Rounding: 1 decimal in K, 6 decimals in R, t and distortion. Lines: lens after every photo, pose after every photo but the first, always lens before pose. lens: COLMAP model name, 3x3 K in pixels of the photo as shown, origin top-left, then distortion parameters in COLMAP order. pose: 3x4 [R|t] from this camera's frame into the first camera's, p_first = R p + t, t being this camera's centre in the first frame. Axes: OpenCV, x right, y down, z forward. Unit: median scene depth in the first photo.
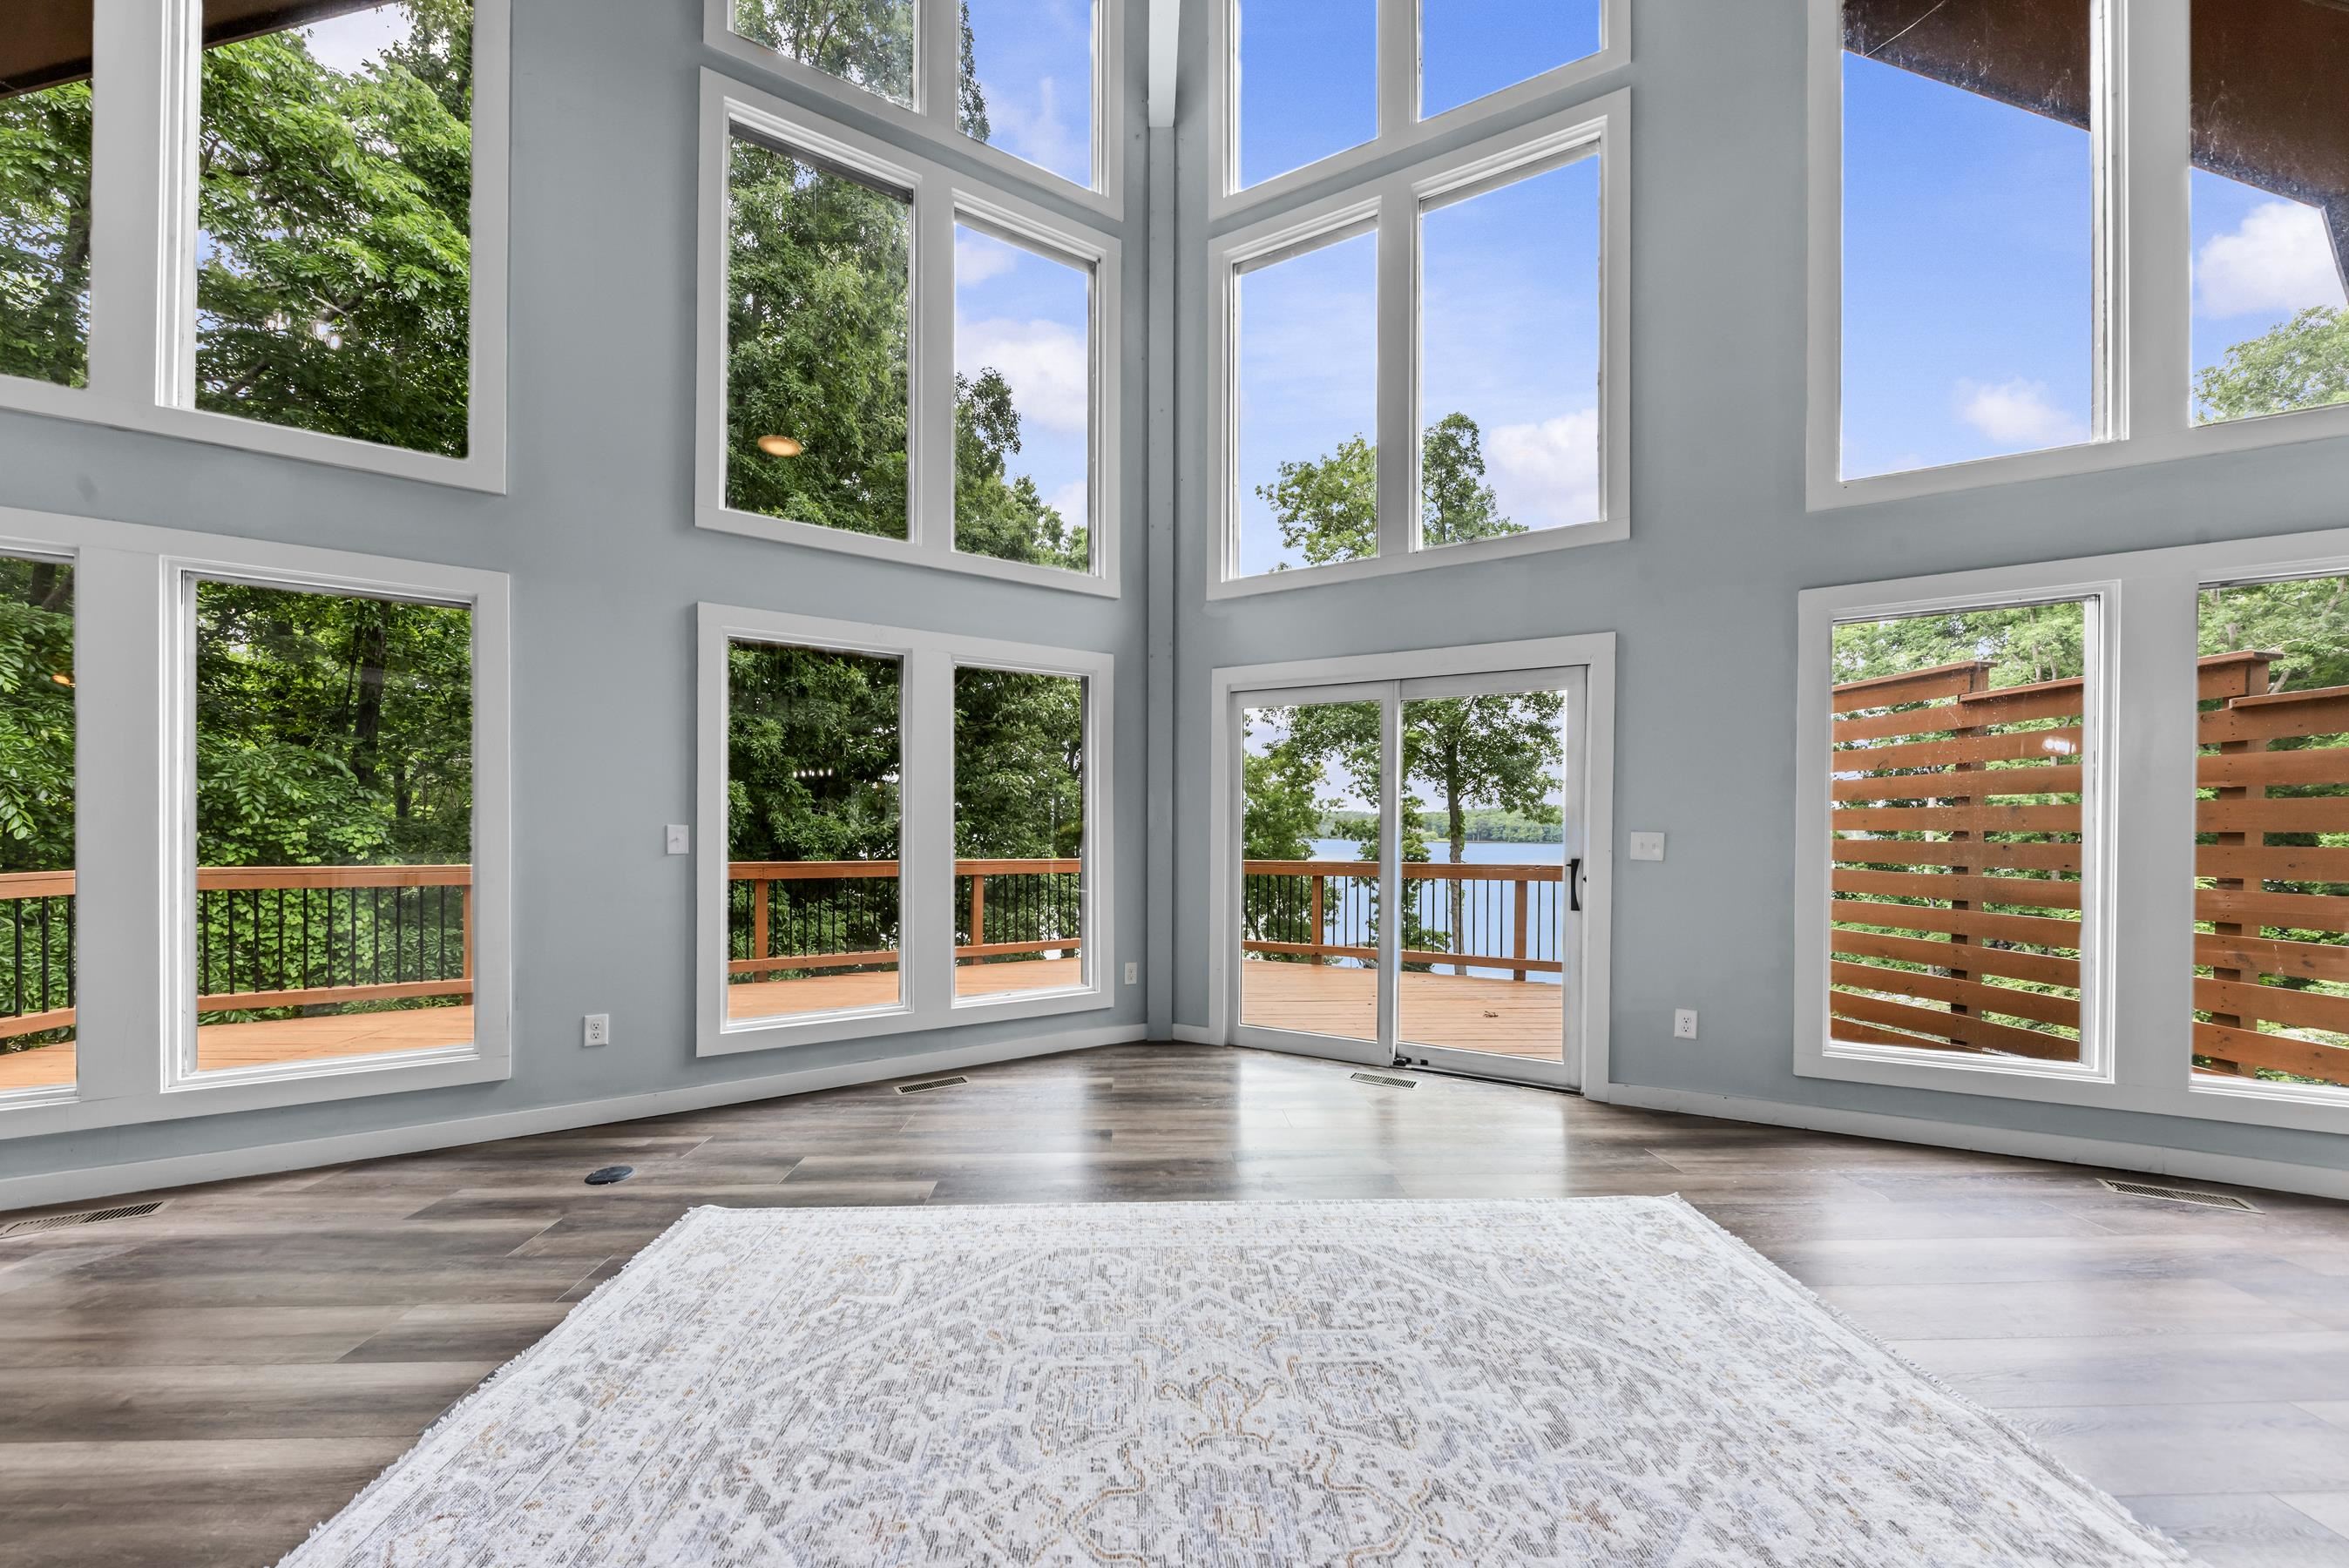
lens RADIAL K [[809.4, 0, 1137.4], [0, 809.4, 827.3], [0, 0, 1]] dist [0.018086, -0.001547]
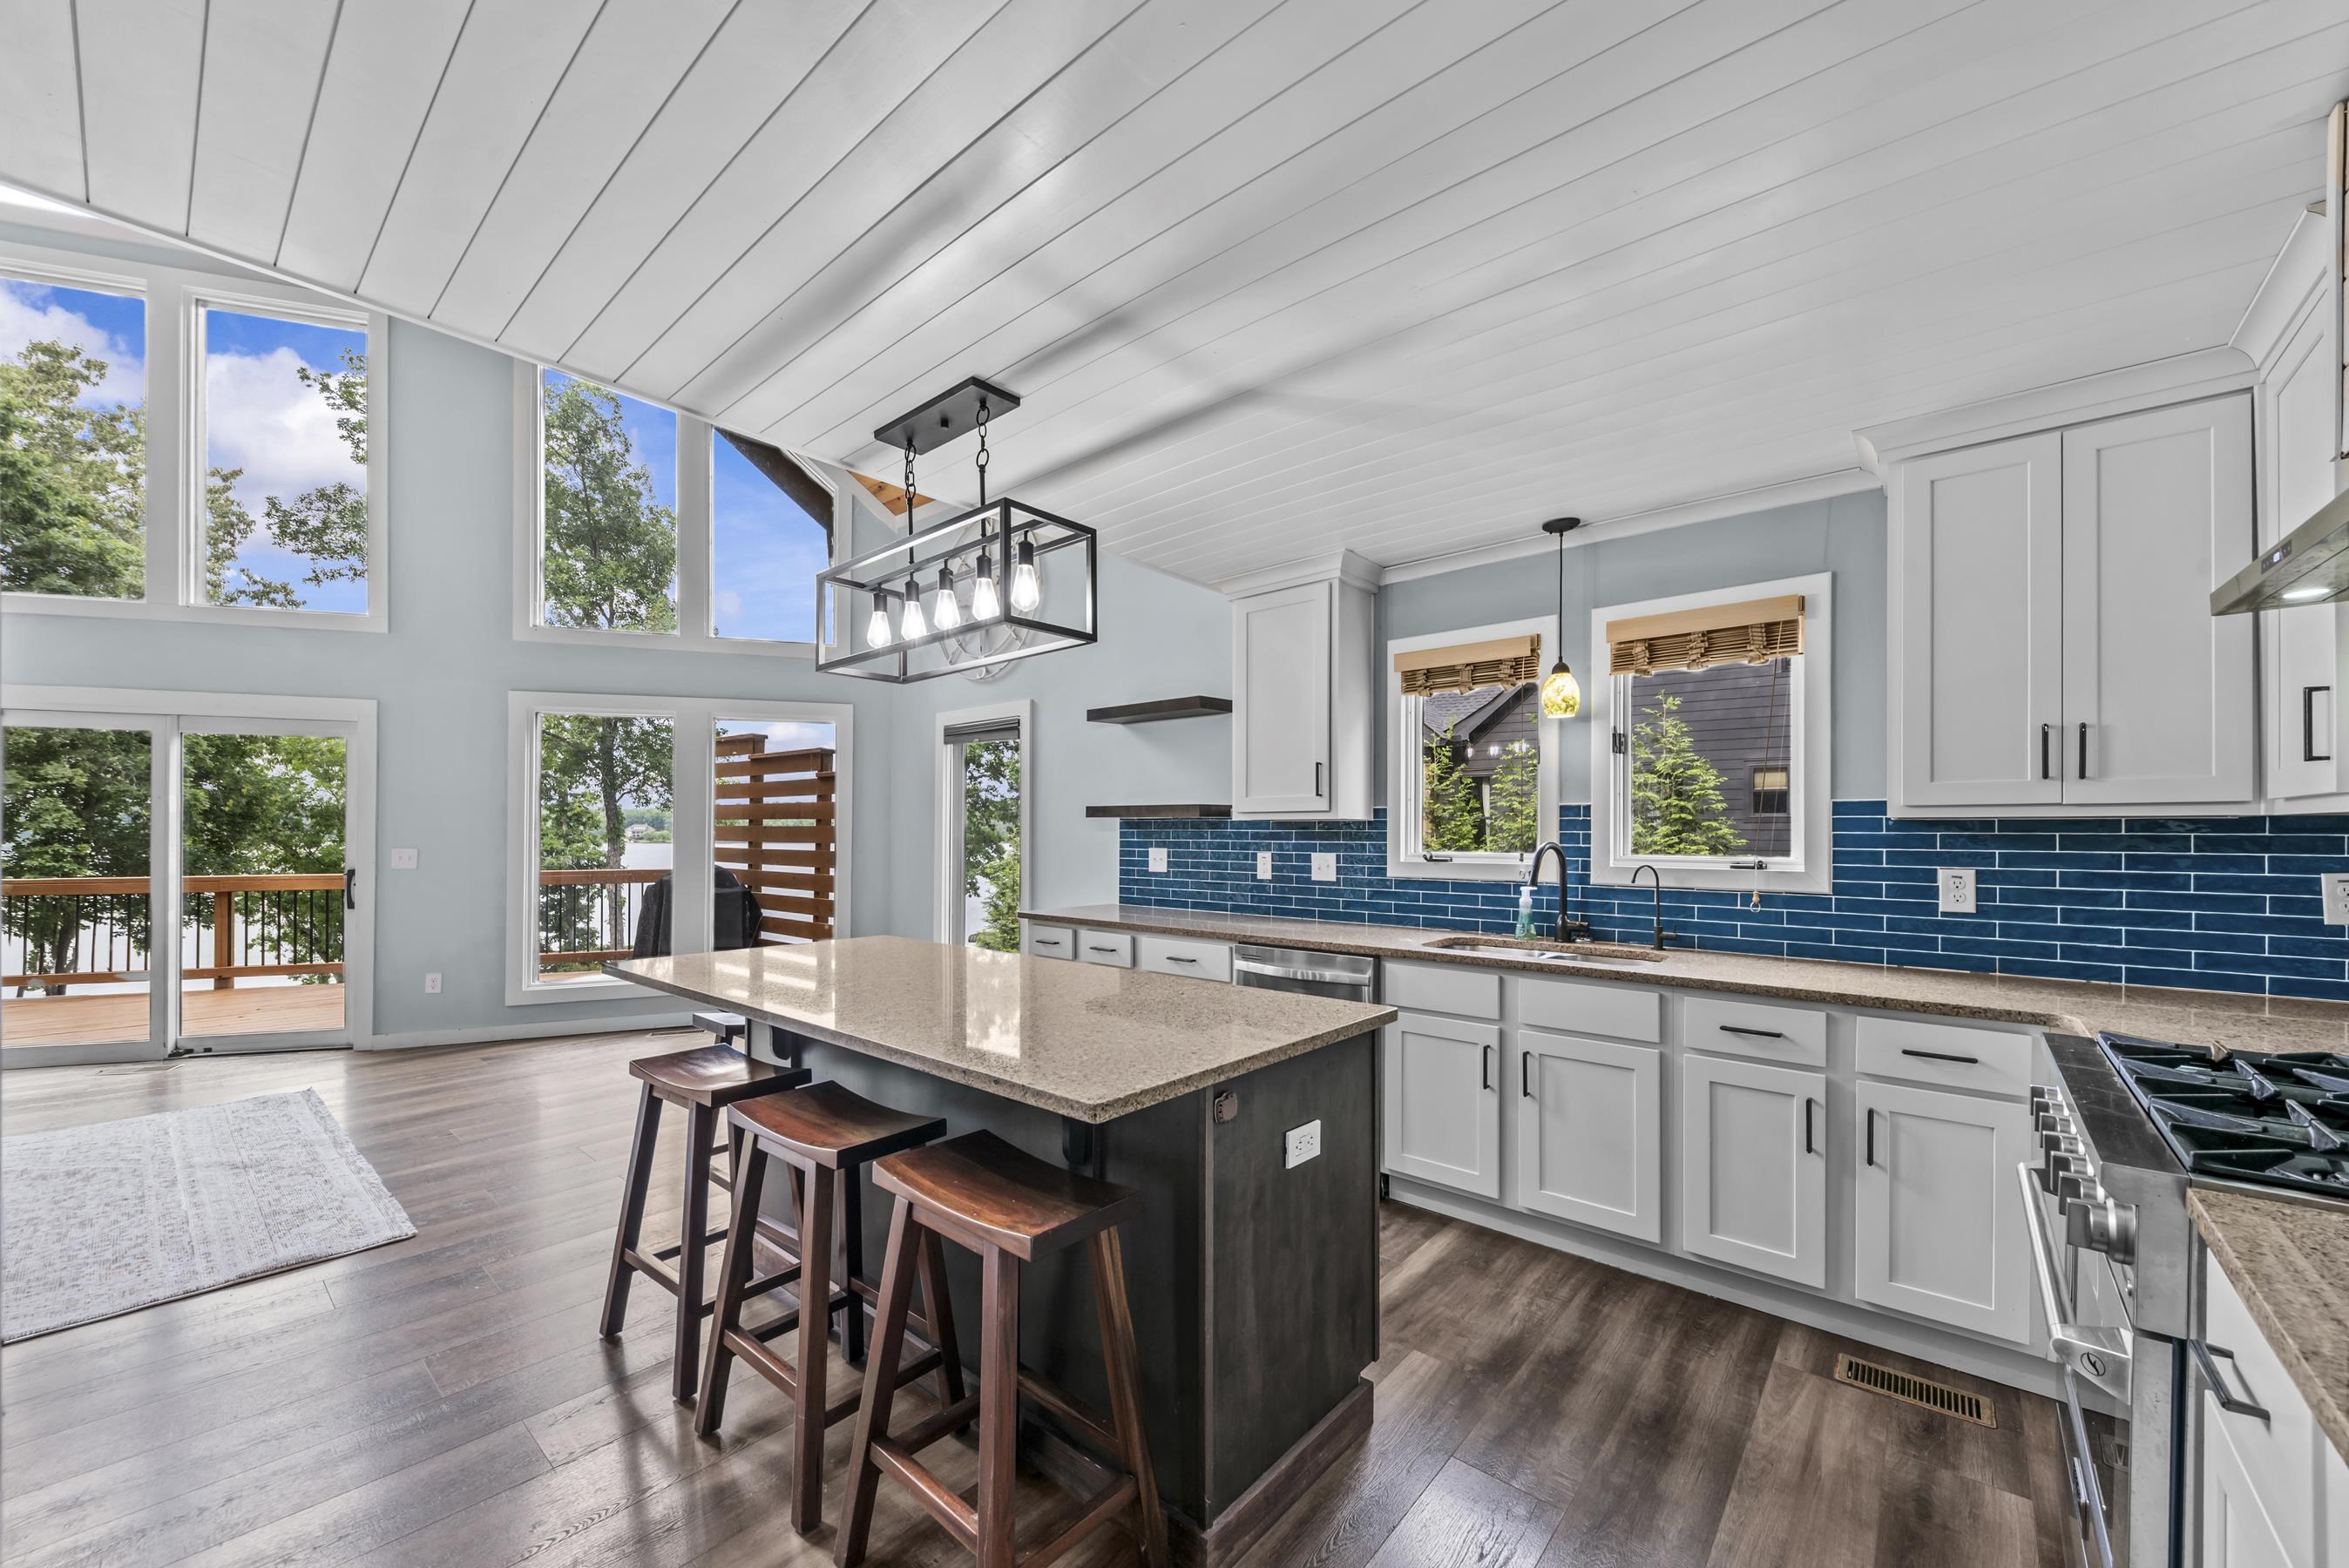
lens RADIAL K [[898.0, 0, 1199.0], [0, 898.0, 842.1], [0, 0, 1]] dist [0.003651, -0.000264]
pose [[0.651661, -0.011215, 0.758427, 0.301129], [-0.003425, 0.999837, 0.017728, -0.033680], [-0.758502, -0.014150, 0.651517, -0.894833]]
